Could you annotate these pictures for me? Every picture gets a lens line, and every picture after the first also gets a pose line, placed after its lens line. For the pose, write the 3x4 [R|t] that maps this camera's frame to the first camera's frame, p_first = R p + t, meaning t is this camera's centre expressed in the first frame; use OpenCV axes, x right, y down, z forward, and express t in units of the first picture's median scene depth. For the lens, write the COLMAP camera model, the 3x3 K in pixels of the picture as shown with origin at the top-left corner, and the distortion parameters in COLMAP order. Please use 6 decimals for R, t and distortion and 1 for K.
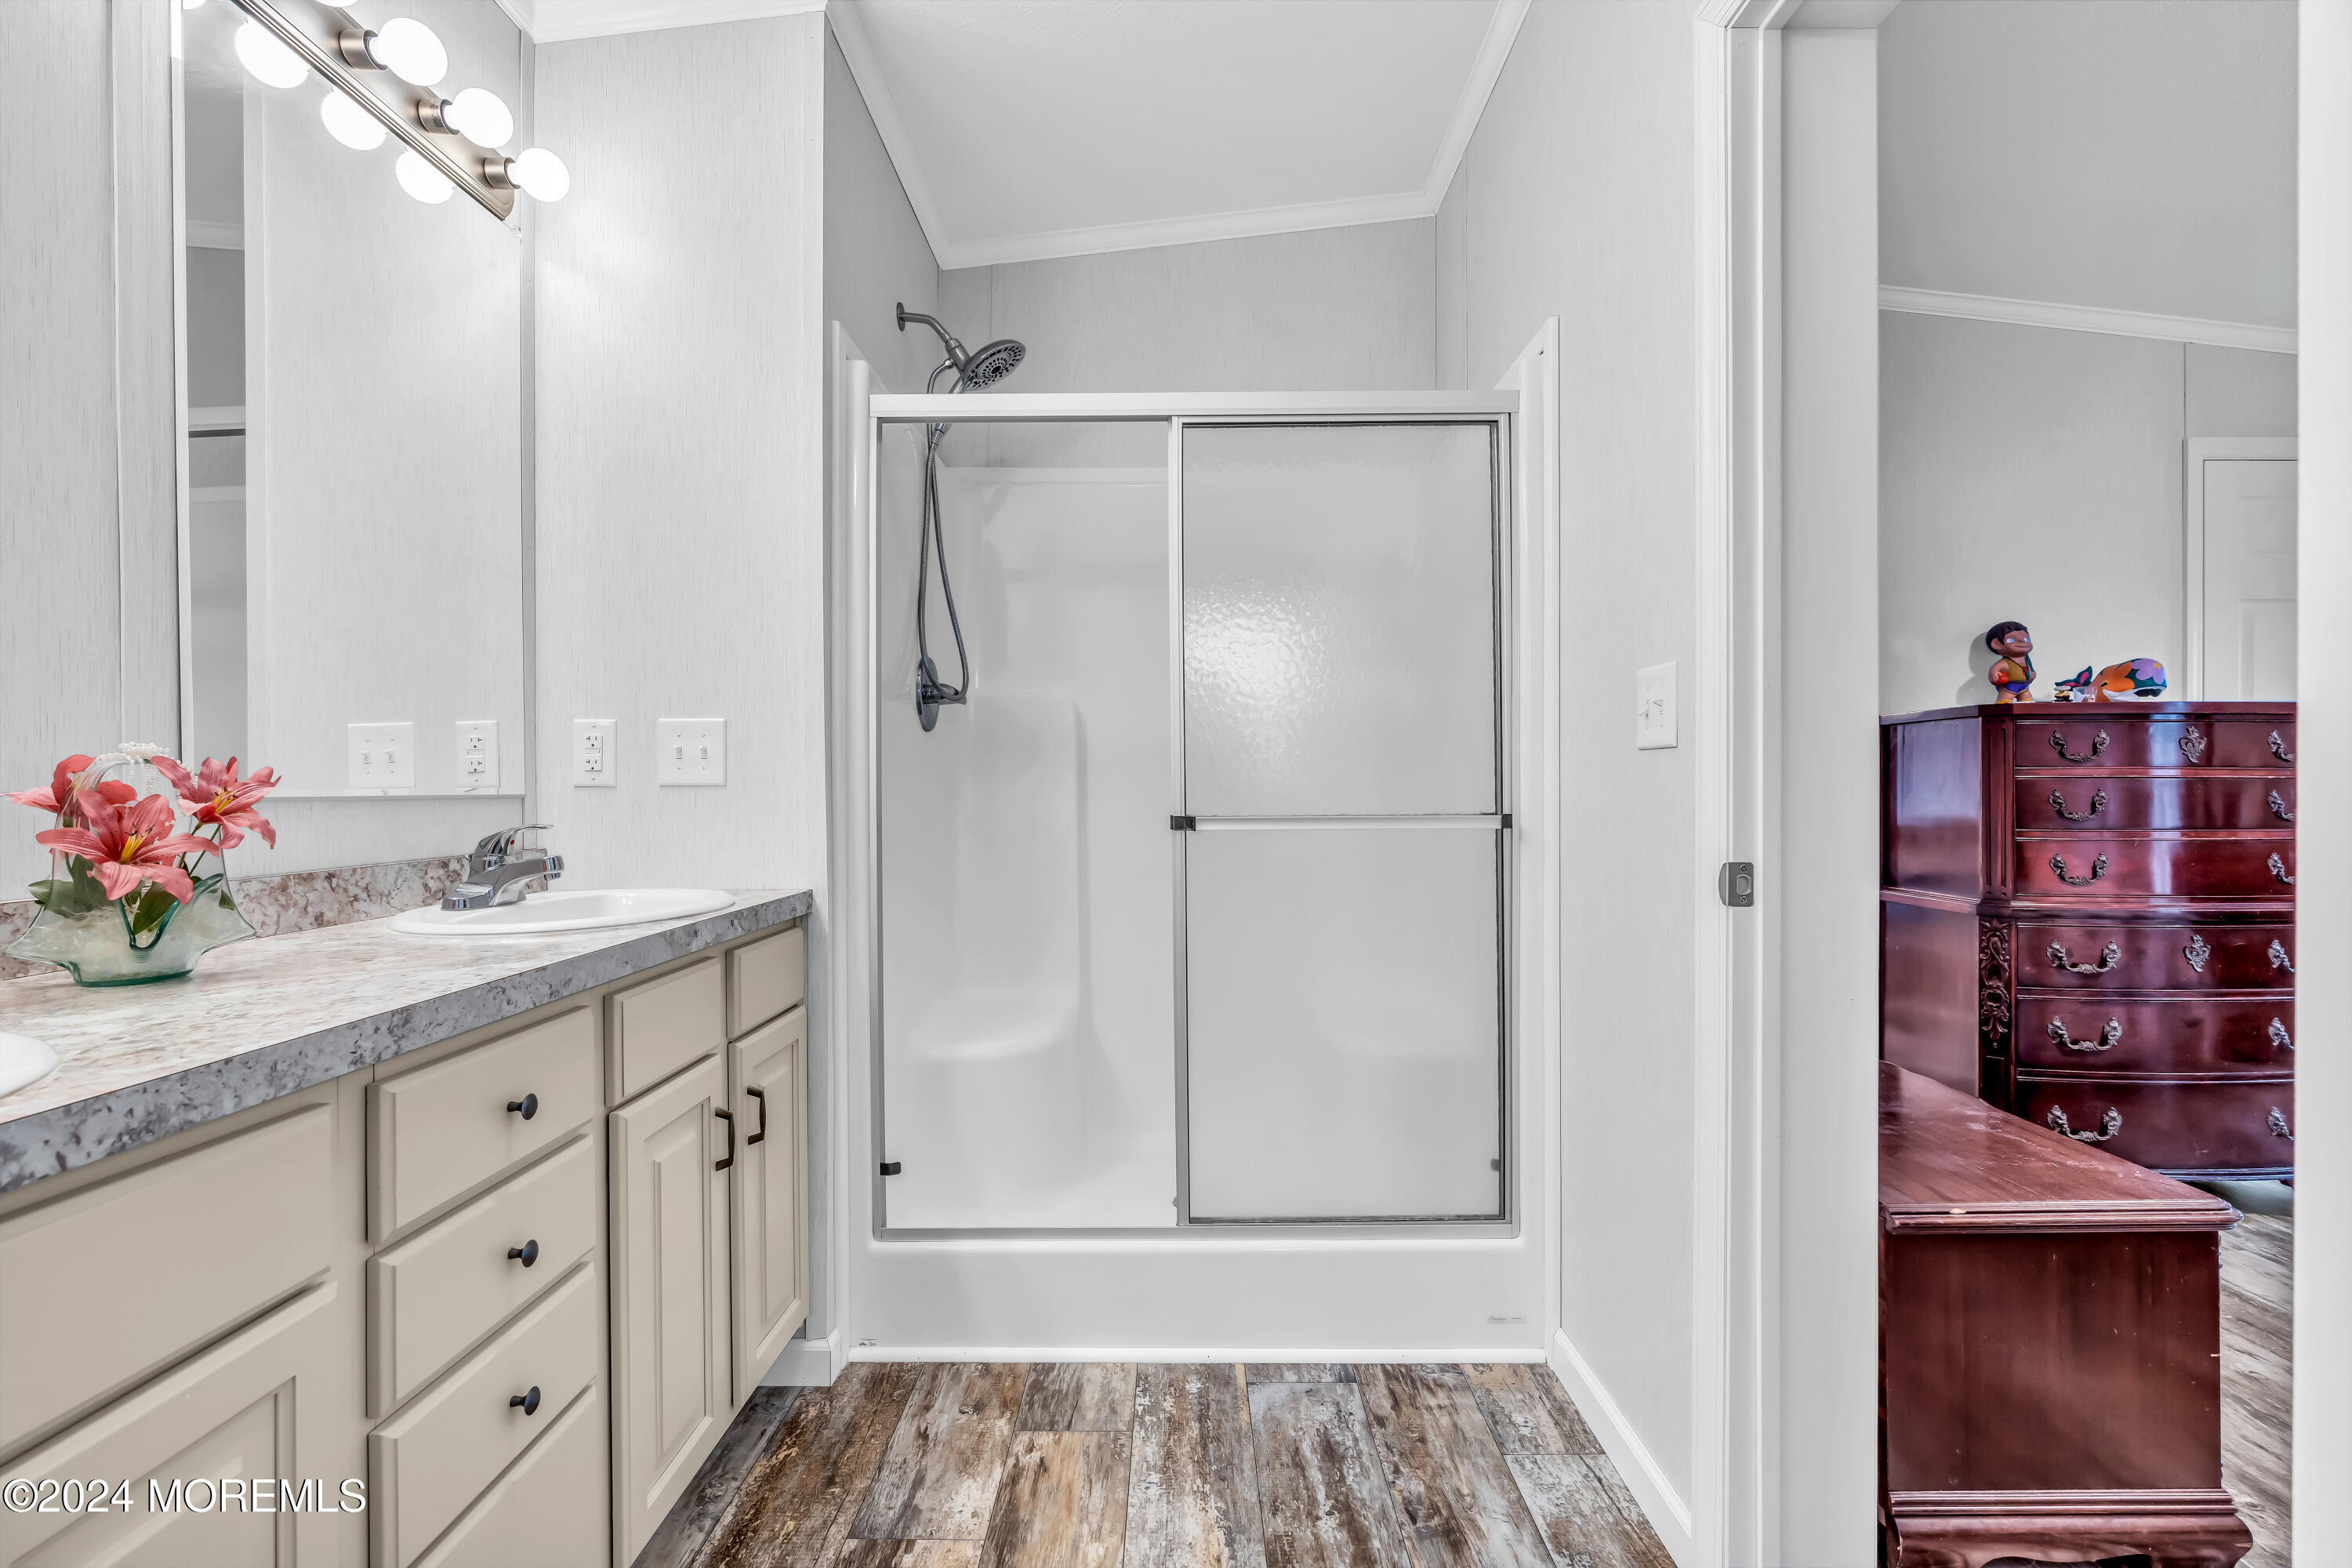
lens RADIAL K [[1053.4, 0, 1169.0], [0, 1053.4, 787.8], [0, 0, 1]] dist [-0.009298, 0.002312]
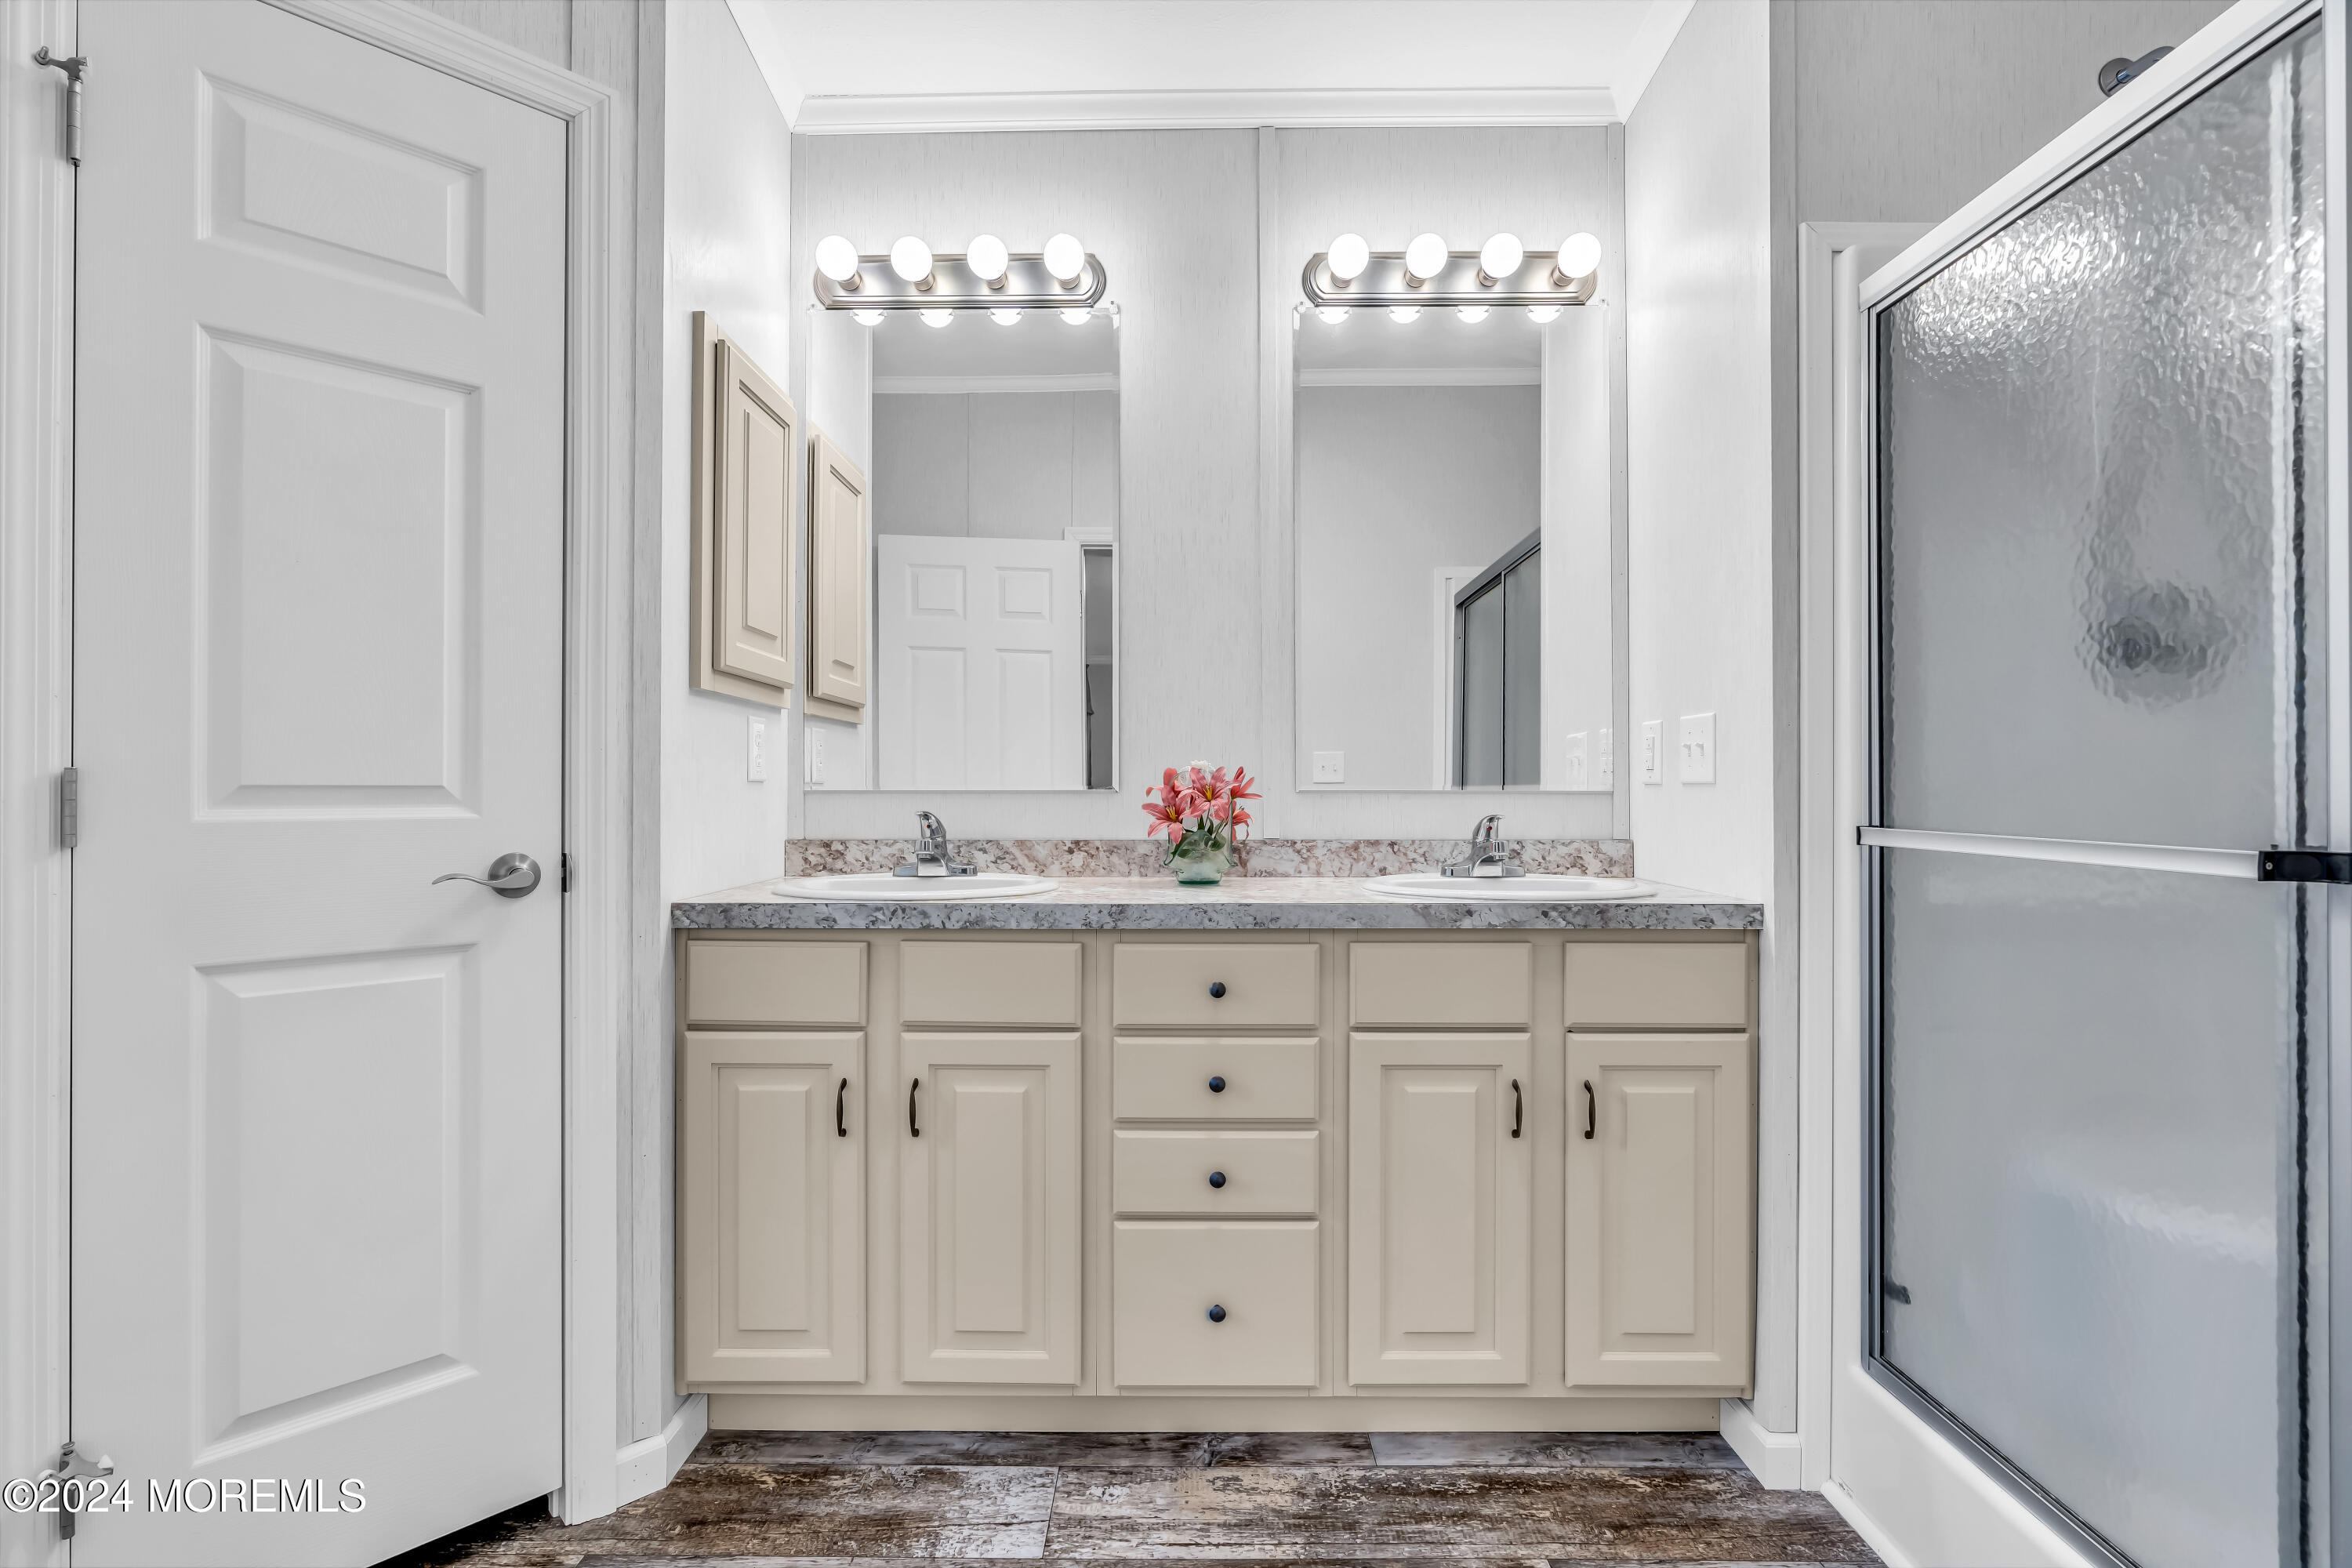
lens RADIAL K [[1053.4, 0, 1183.7], [0, 1053.4, 763.1], [0, 0, 1]] dist [-0.009298, 0.002312]
pose [[0.003777, -0.018094, -0.999829, 0.670380], [-0.002012, 0.999834, -0.018102, -0.003564], [0.999991, 0.002080, 0.003740, 0.652267]]
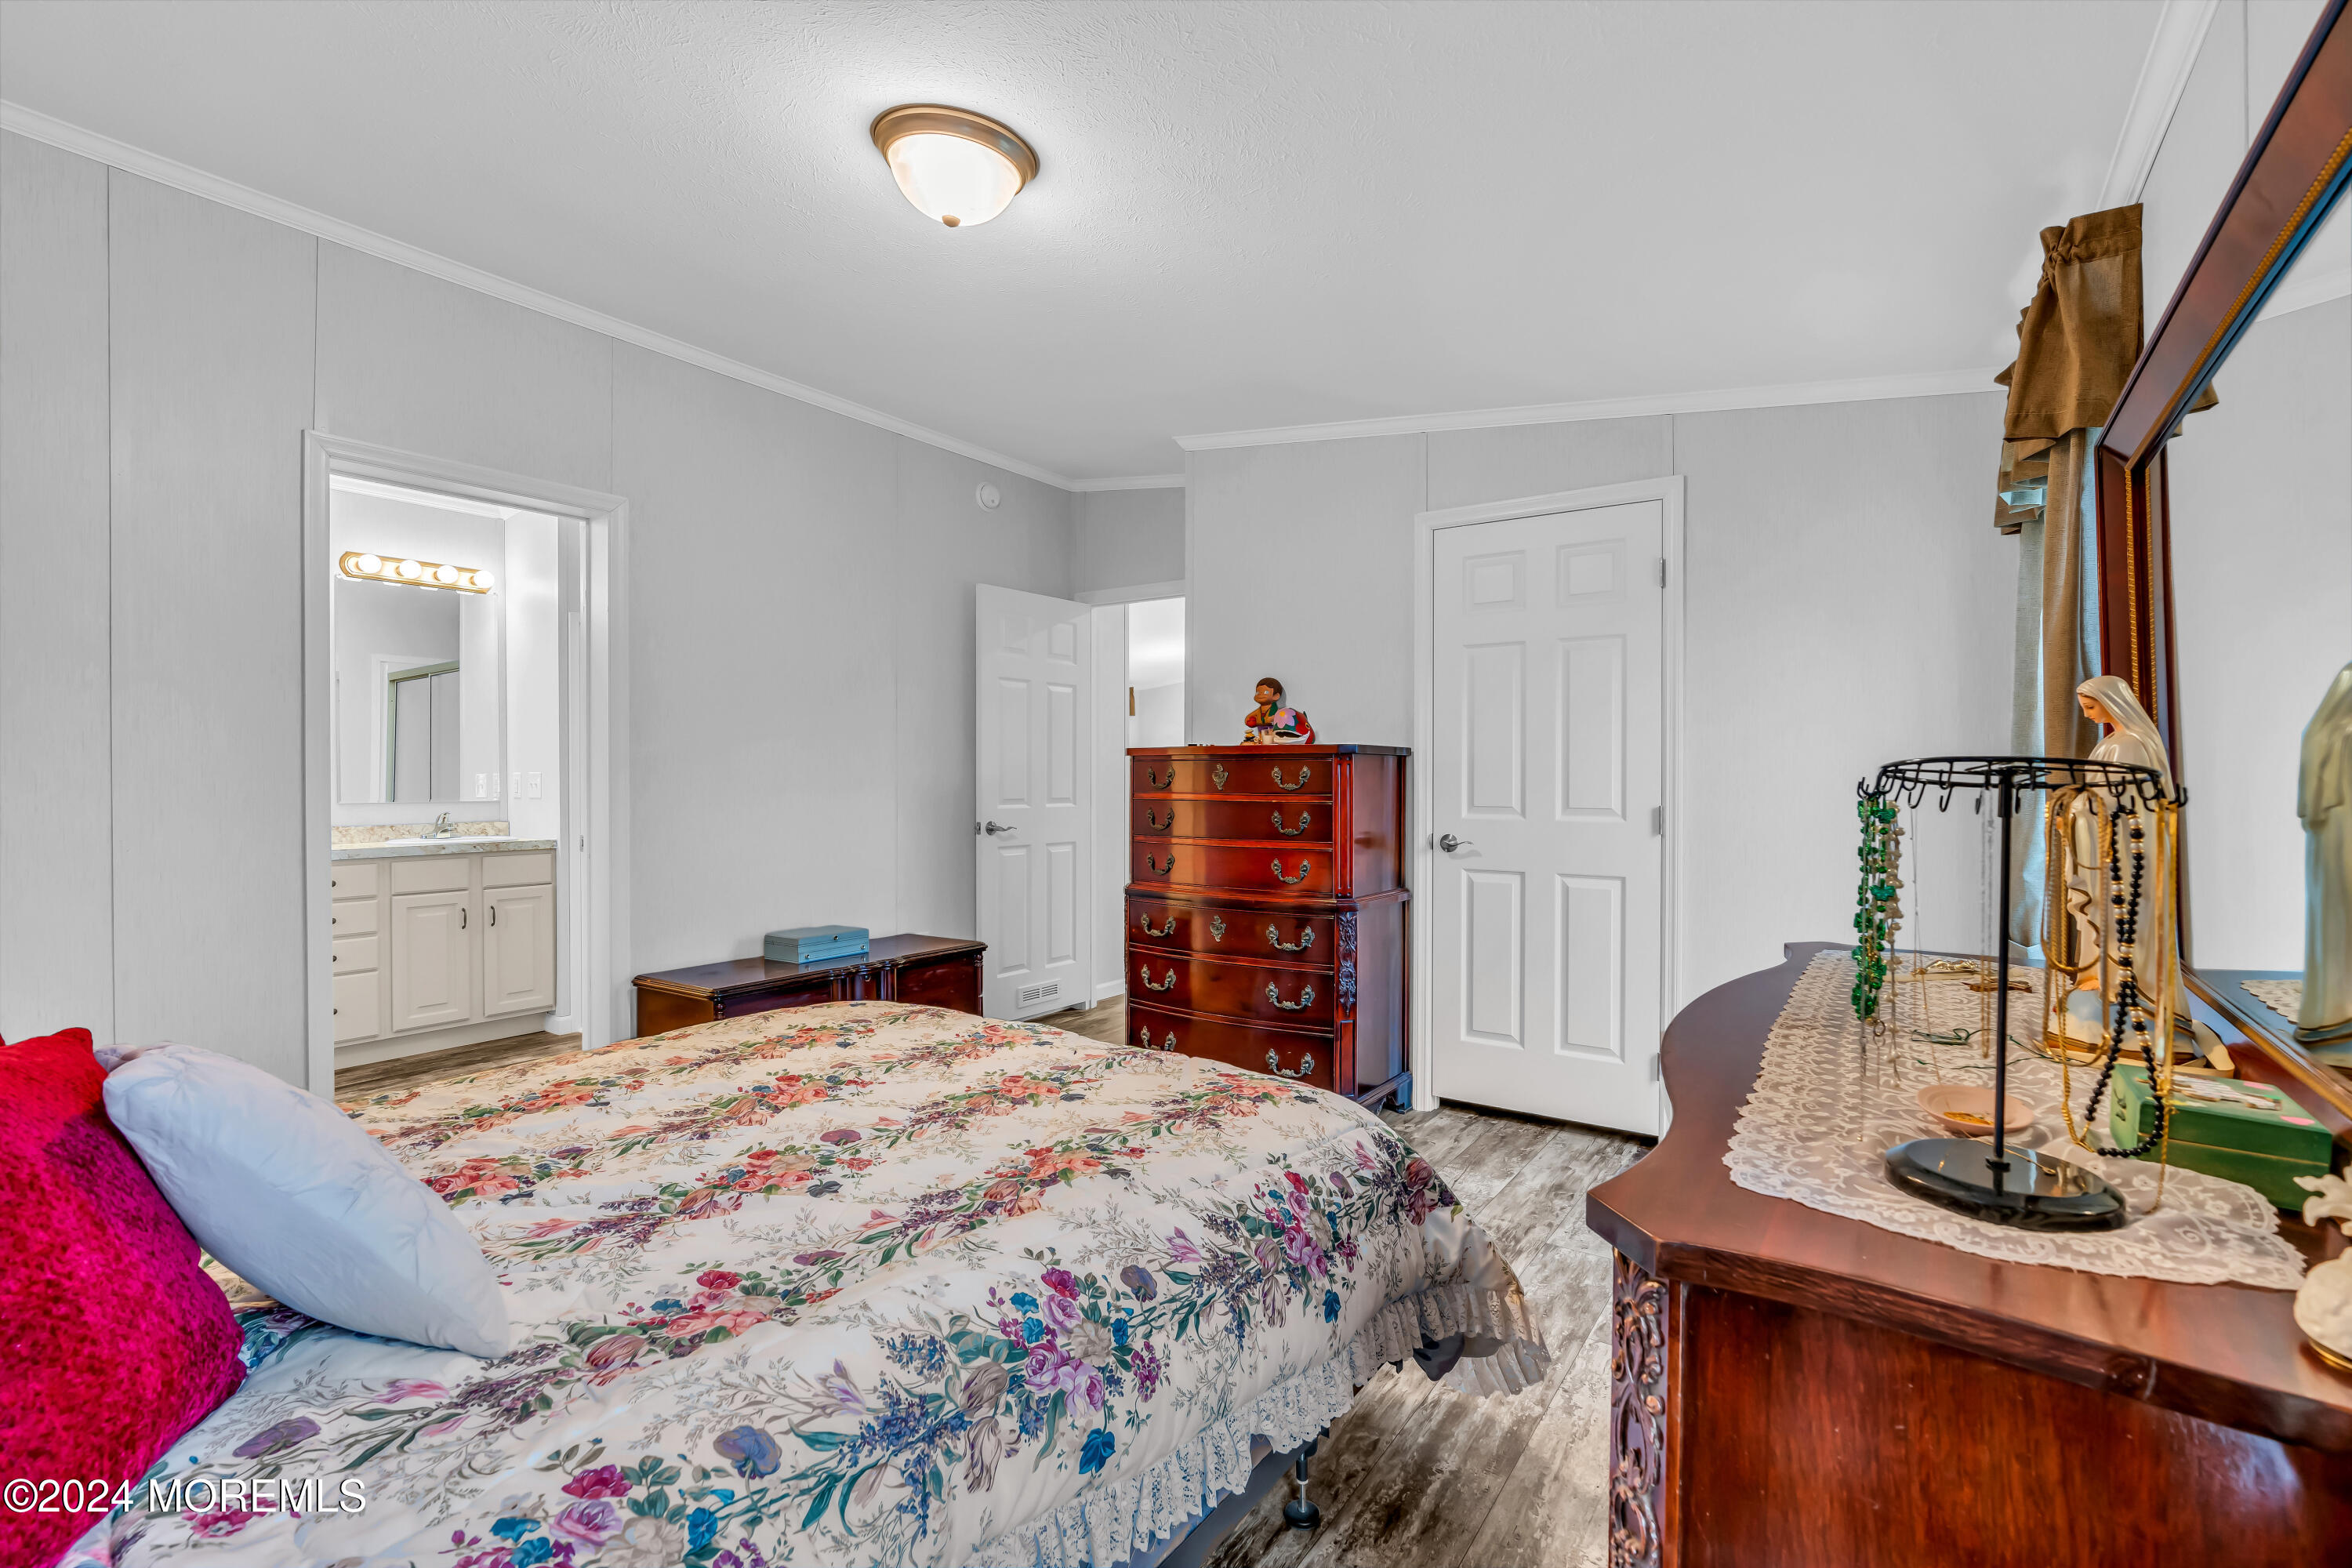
lens RADIAL K [[1053.4, 0, 1179.3], [0, 1053.4, 786.2], [0, 0, 1]] dist [-0.009298, 0.002312]
pose [[0.826926, 0.007777, -0.562257, 2.891250], [-0.000646, 0.999917, 0.012881, -0.080096], [0.562311, -0.010288, 0.826862, -0.297452]]
